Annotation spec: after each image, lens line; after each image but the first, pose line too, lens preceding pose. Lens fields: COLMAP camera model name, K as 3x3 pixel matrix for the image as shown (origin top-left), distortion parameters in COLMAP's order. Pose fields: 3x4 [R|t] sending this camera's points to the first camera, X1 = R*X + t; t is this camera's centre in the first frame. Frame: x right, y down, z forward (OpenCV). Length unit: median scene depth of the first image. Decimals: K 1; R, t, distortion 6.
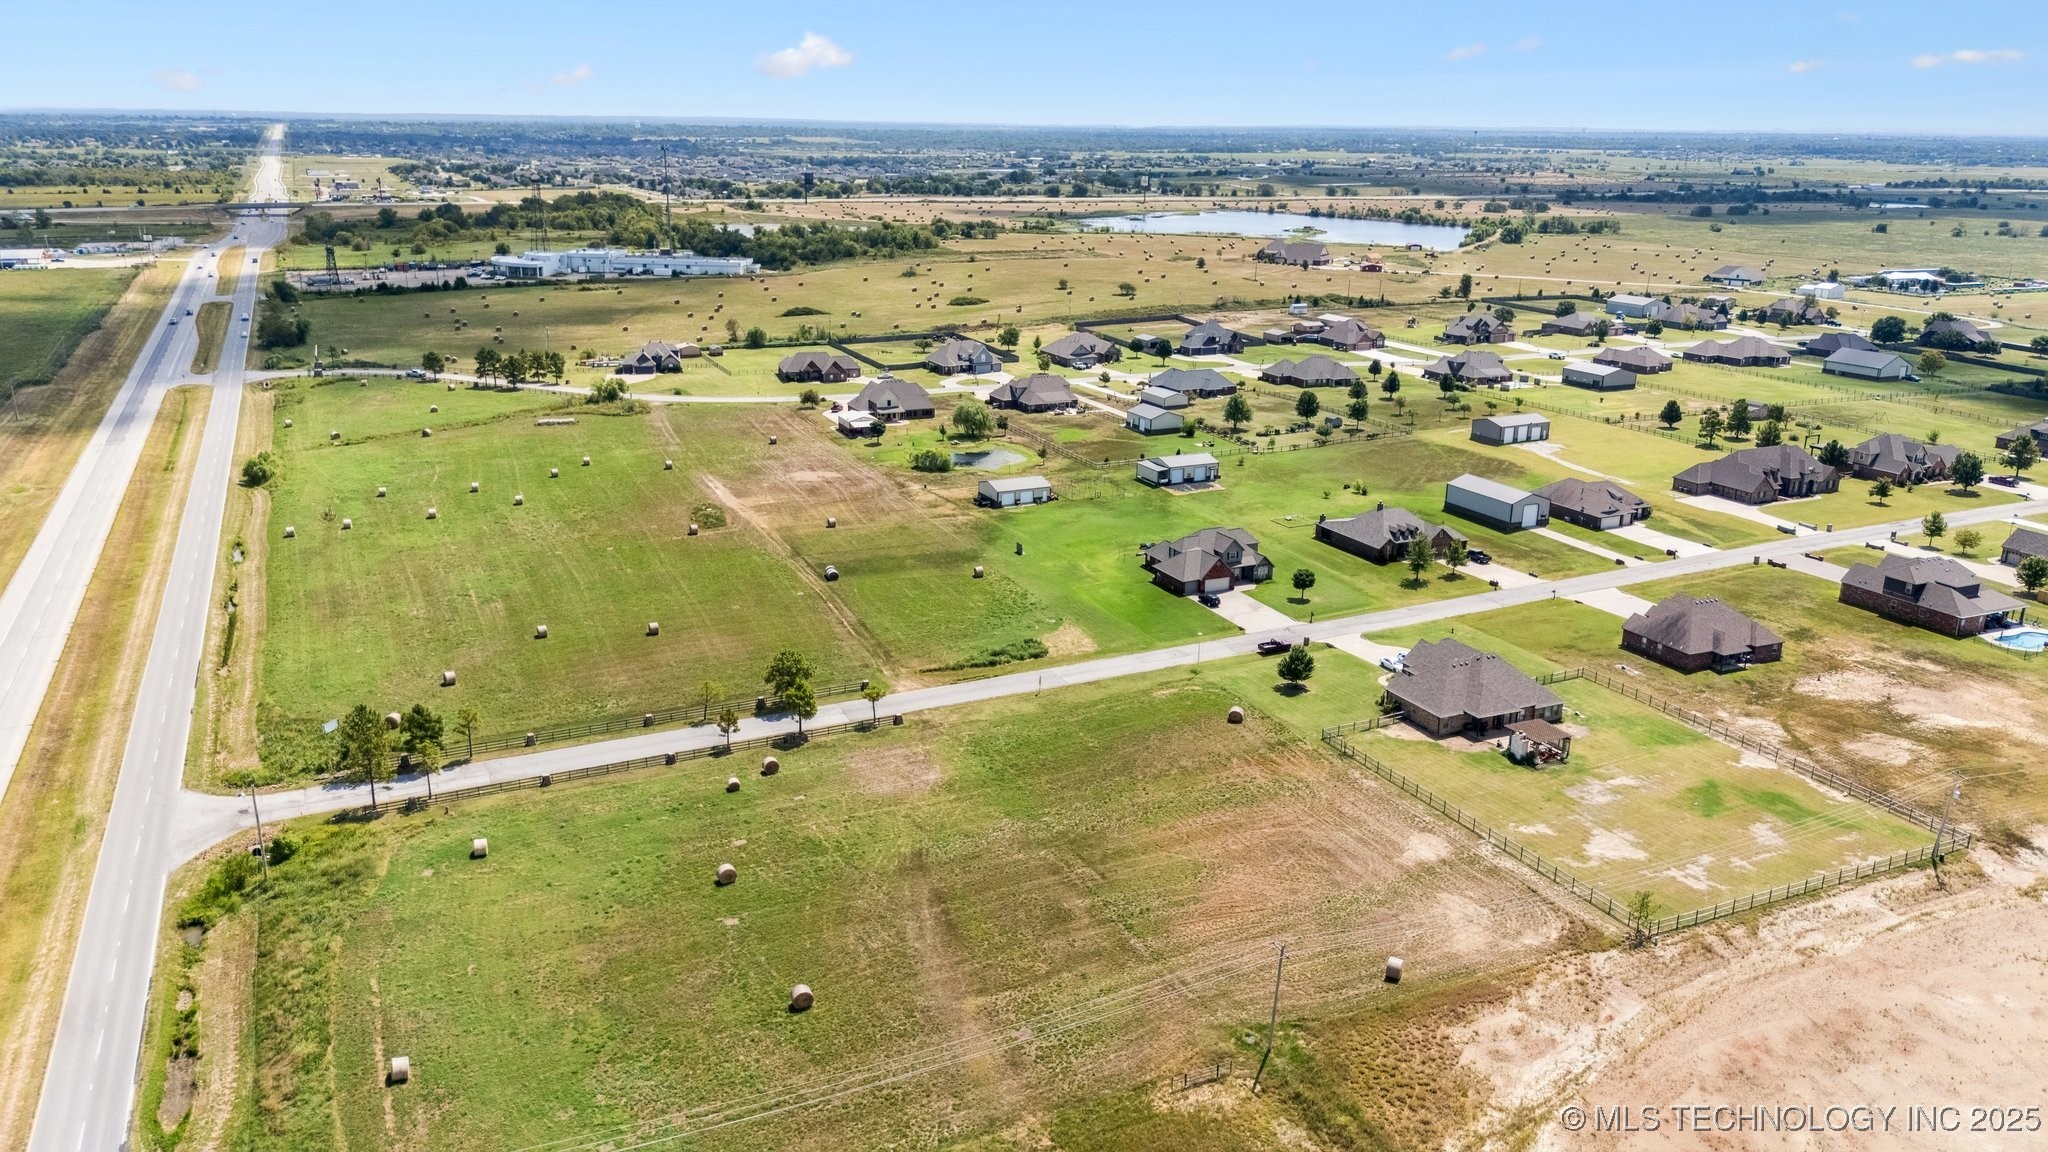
lens RADIAL K [[1517.6, 0, 1024.0], [0, 1517.6, 576.0], [0, 0, 1]] dist [0.076190, -0.066381]
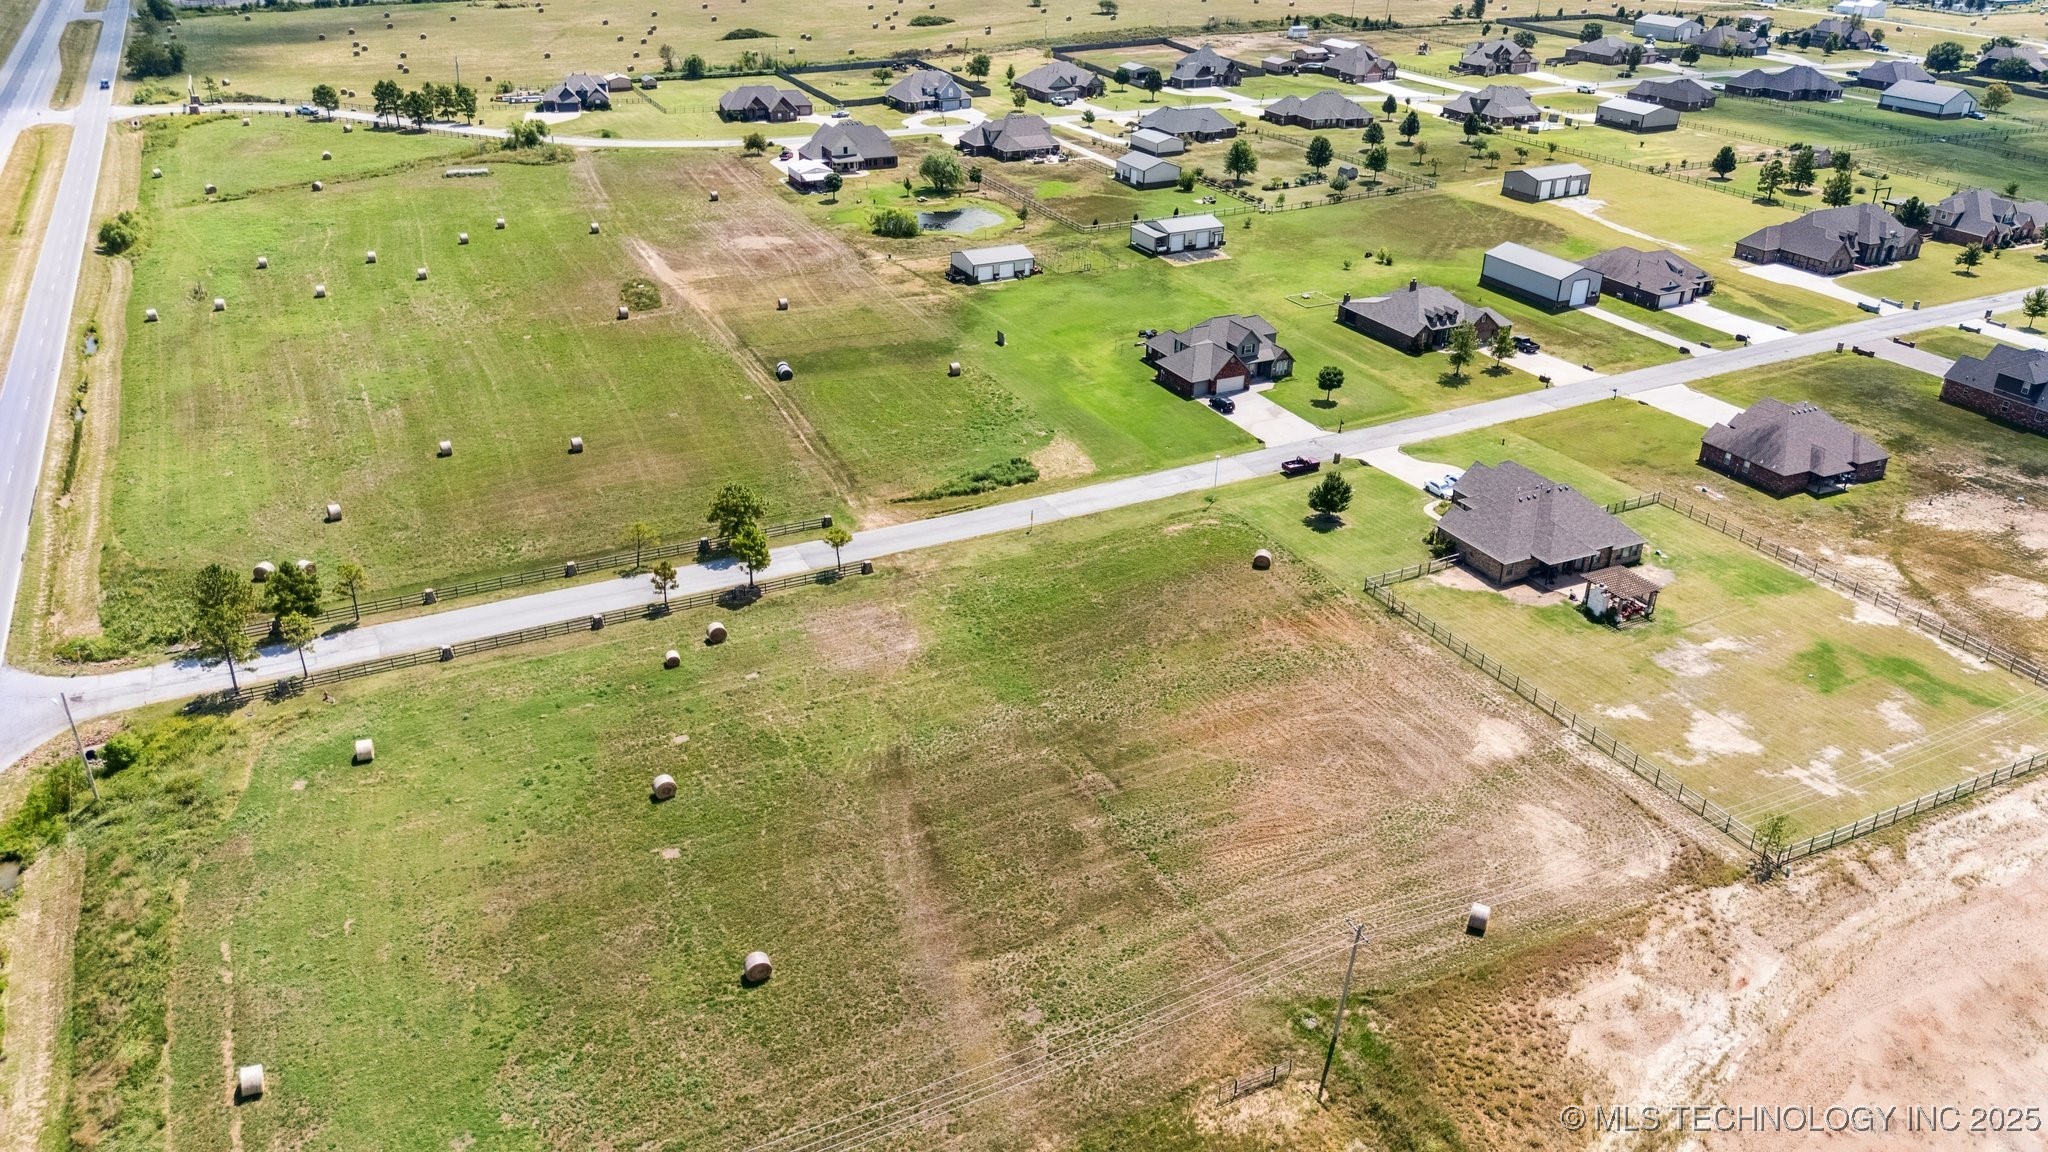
lens RADIAL K [[1461.5, 0, 1026.2], [0, 1461.5, 659.4], [0, 0, 1]] dist [0.052153, -0.033313]
pose [[0.999684, -0.008877, 0.023518, -0.011817], [0.003206, 0.972960, 0.230953, -0.038948], [-0.024932, -0.230805, 0.972681, 0.168498]]
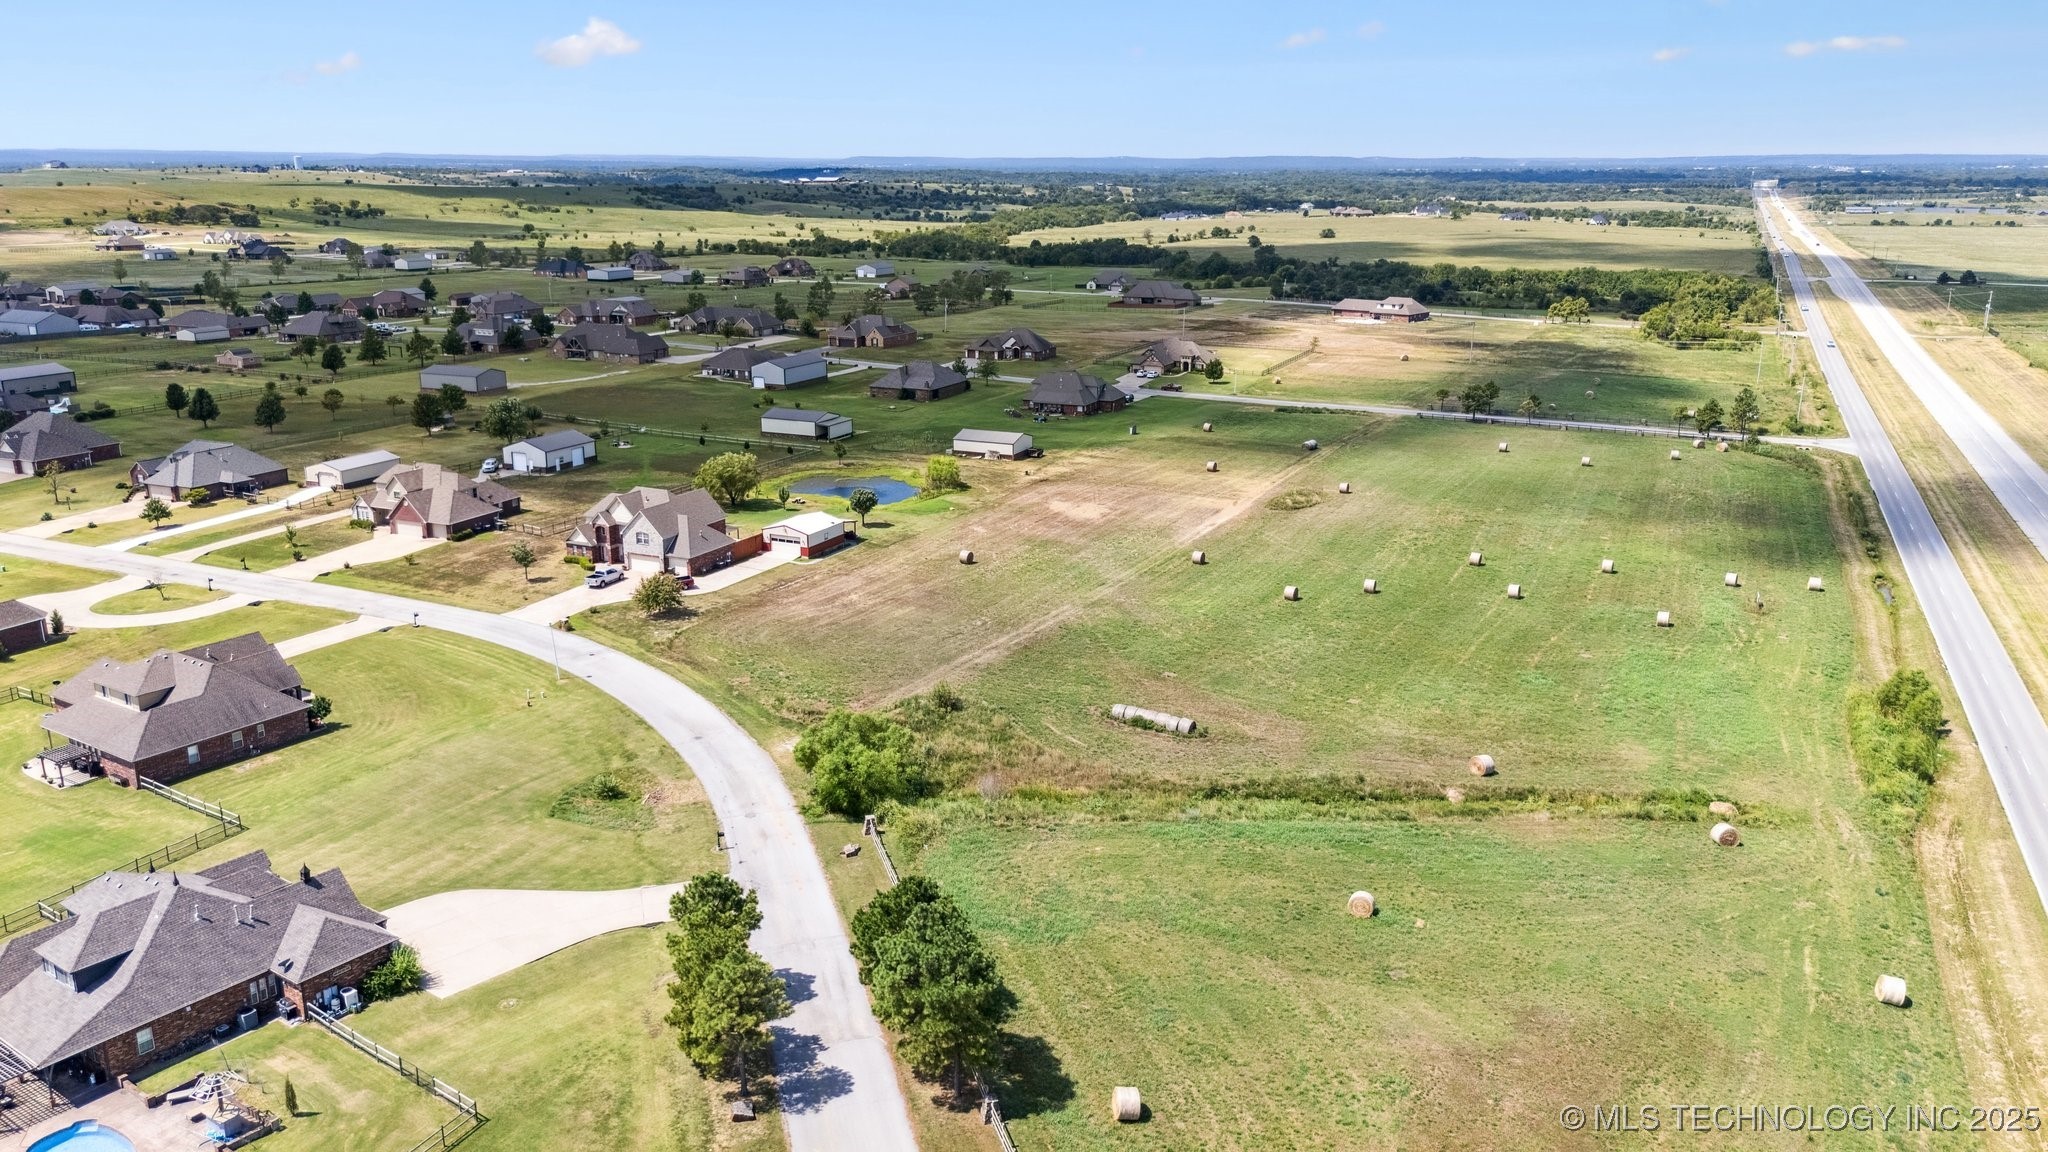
lens RADIAL K [[1517.6, 0, 1024.0], [0, 1517.6, 576.0], [0, 0, 1]] dist [0.076190, -0.066381]
pose [[-0.657518, -0.210950, 0.723305, -0.924798], [0.208529, 0.871552, 0.443749, -0.517711], [-0.724007, 0.442603, -0.529072, 2.017749]]
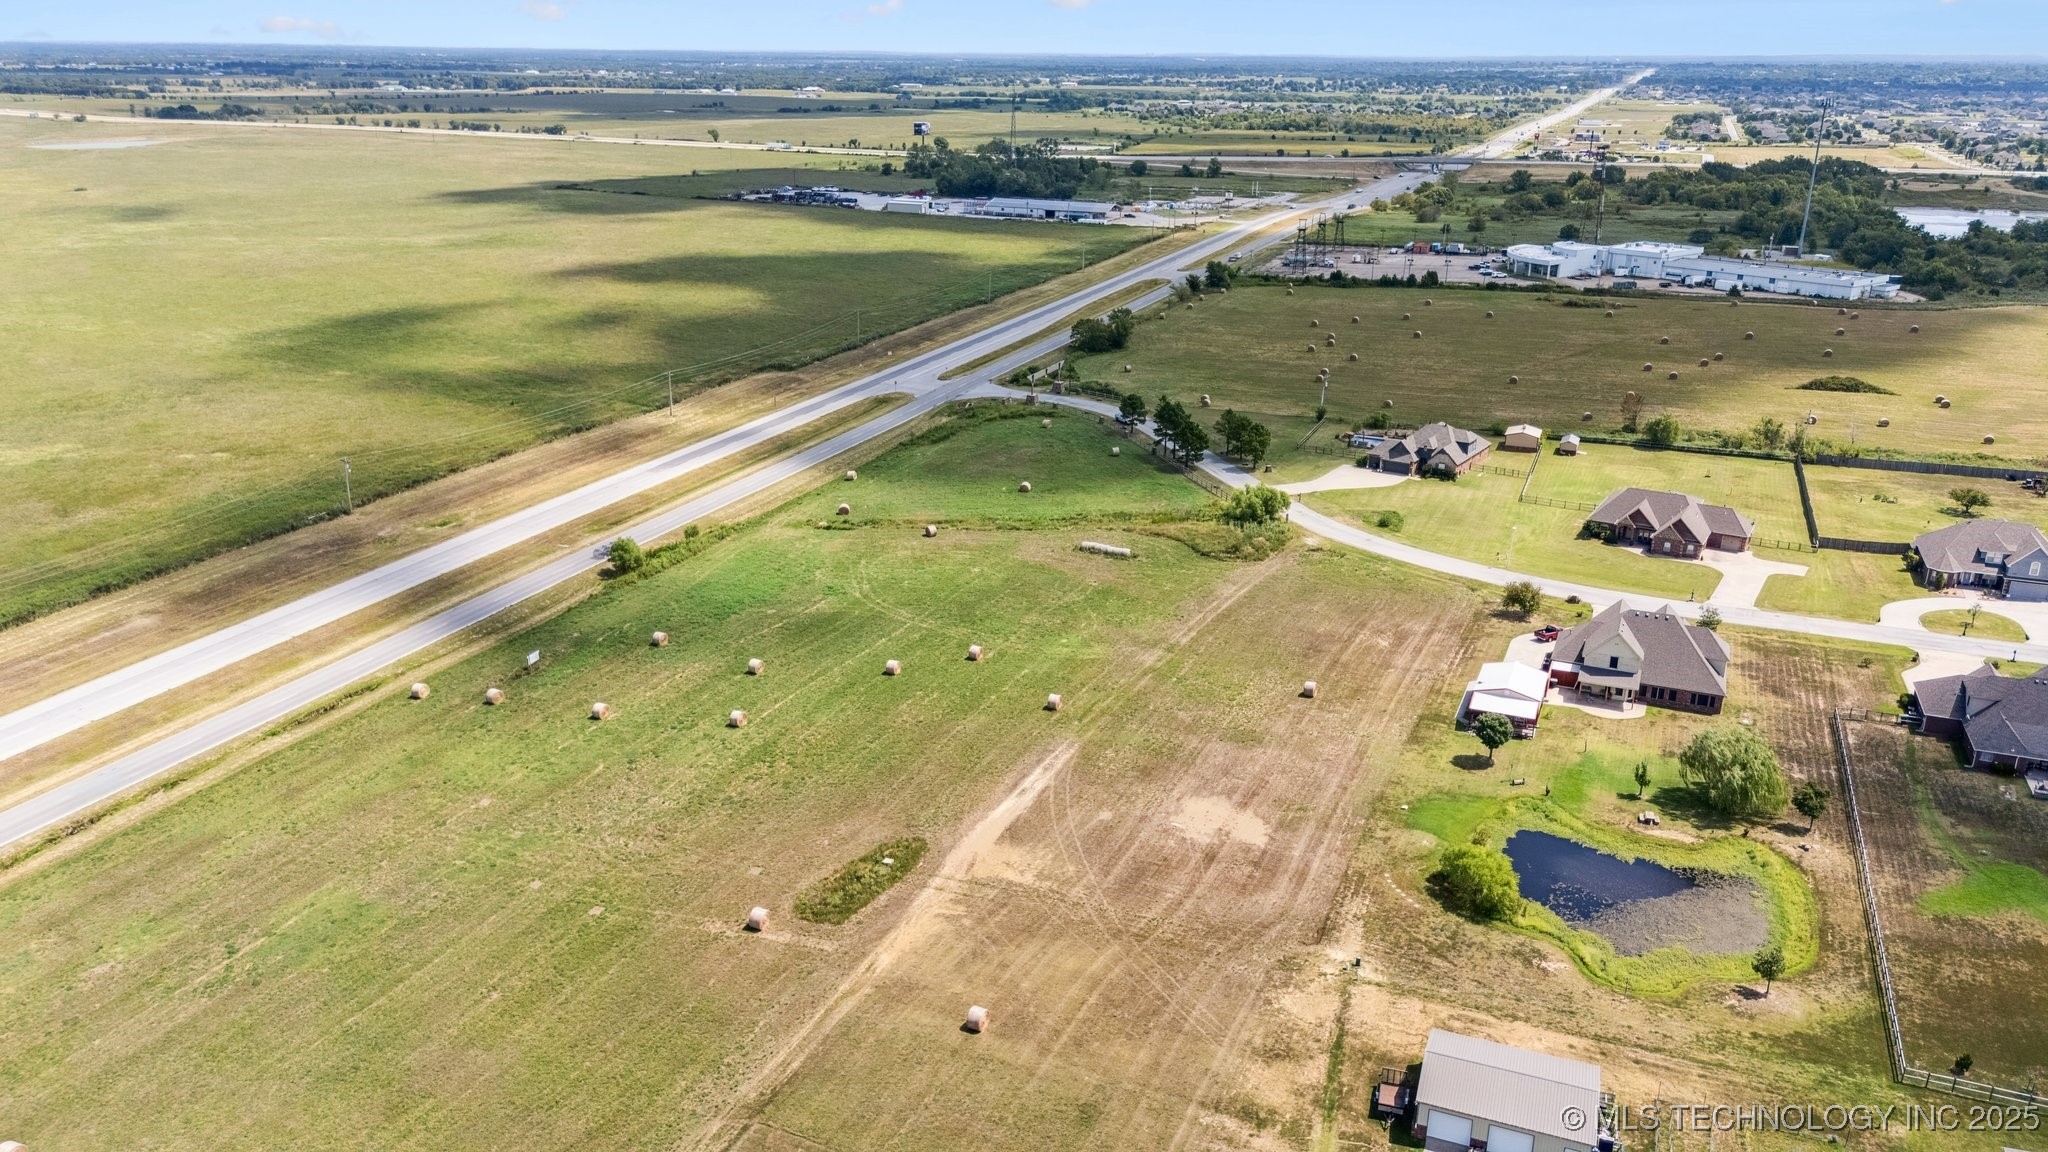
lens RADIAL K [[1517.6, 0, 1024.0], [0, 1517.6, 576.0], [0, 0, 1]] dist [0.076190, -0.066381]
pose [[0.679967, 0.237686, -0.693650, 0.188148], [-0.214919, 0.969060, 0.121378, -0.265127], [0.701038, 0.066546, 0.710012, 0.877240]]
